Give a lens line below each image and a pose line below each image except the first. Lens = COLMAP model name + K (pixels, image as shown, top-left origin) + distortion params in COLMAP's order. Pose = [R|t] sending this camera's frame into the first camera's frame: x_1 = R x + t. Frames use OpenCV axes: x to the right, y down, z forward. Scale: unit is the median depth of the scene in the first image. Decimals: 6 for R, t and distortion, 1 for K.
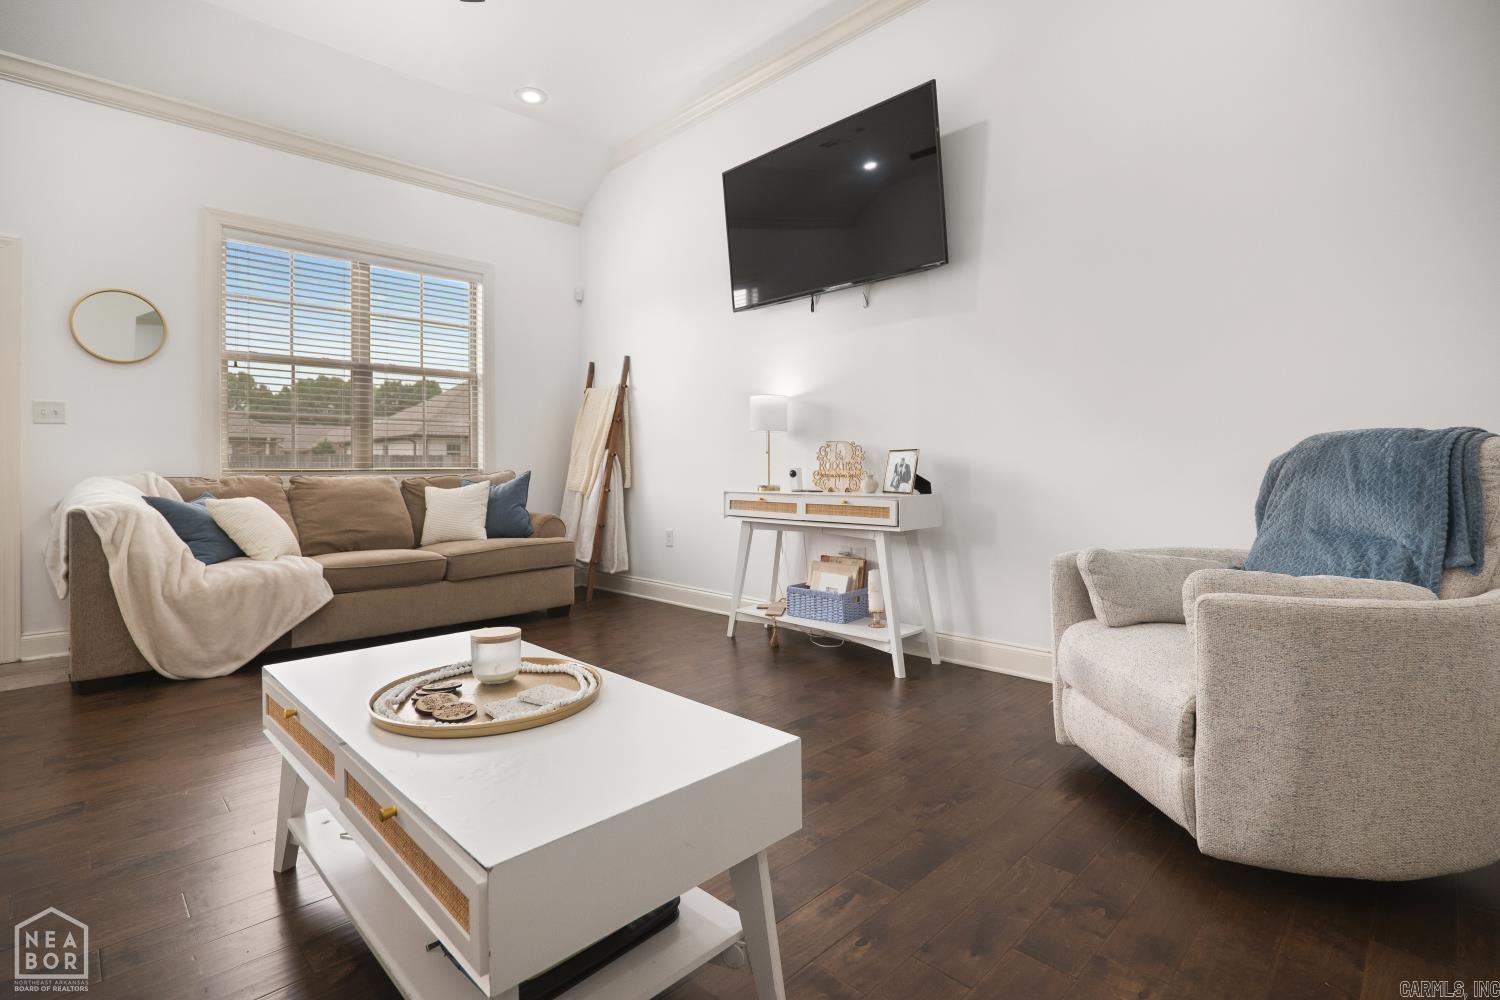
lens RADIAL K [[707.9, 0, 771.9], [0, 707.9, 452.6], [0, 0, 1]] dist [-0.014182, 0.003004]
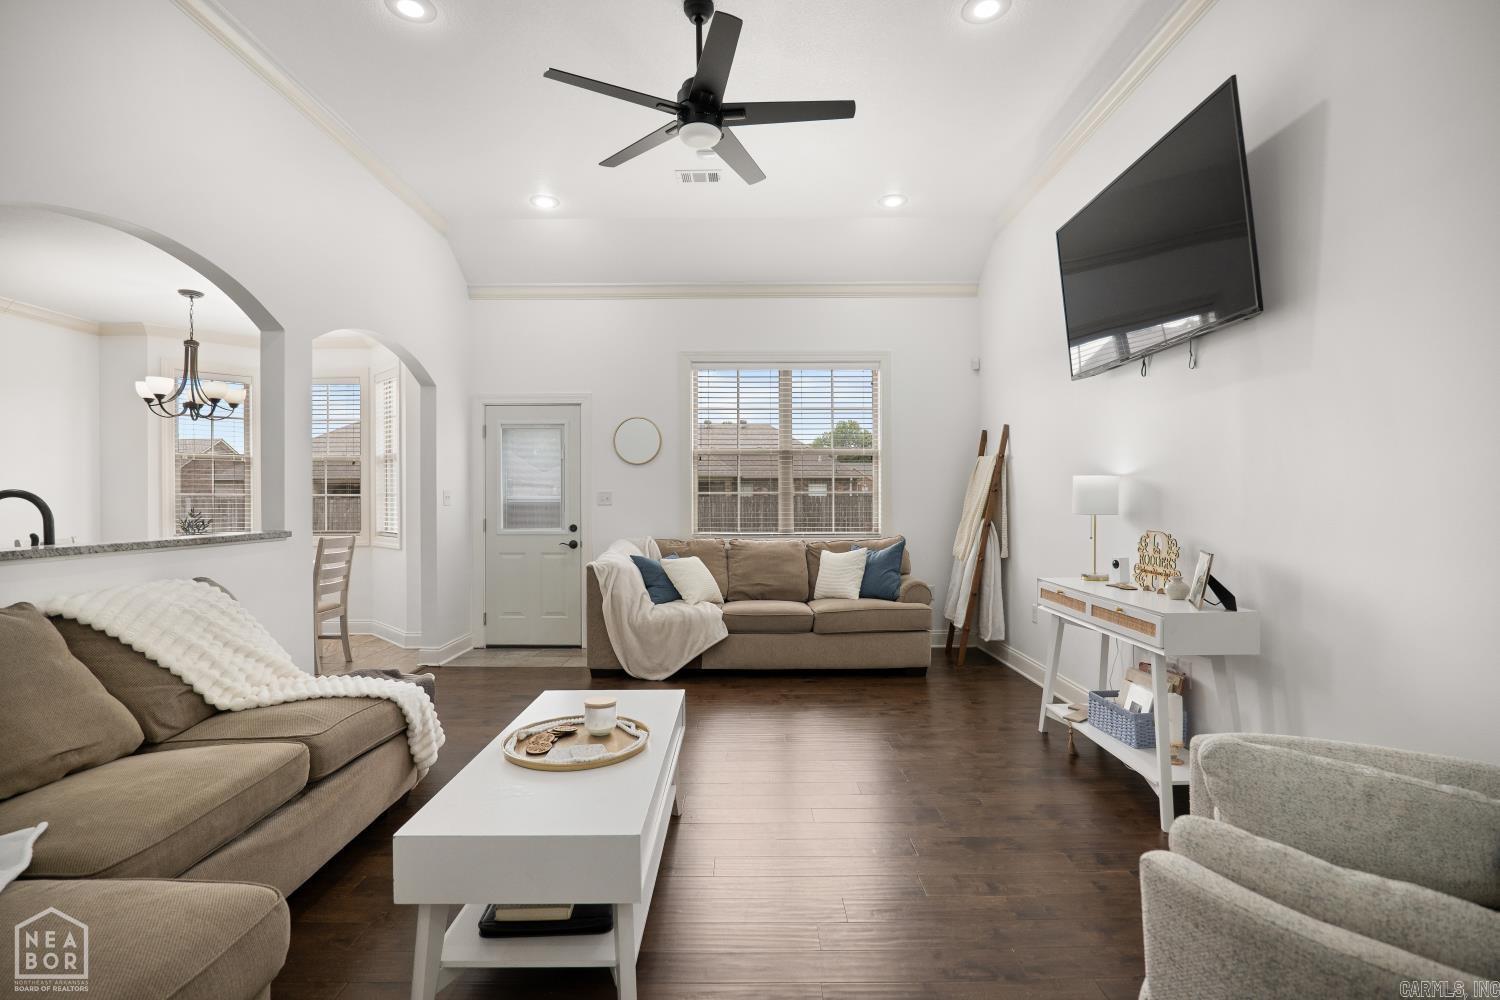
lens RADIAL K [[707.9, 0, 764.7], [0, 707.9, 498.8], [0, 0, 1]] dist [-0.014182, 0.003004]
pose [[0.716343, 0.005174, -0.697729, 0.335836], [0.009179, 0.999816, 0.016837, -0.071705], [0.697688, -0.018466, 0.716164, 0.072089]]
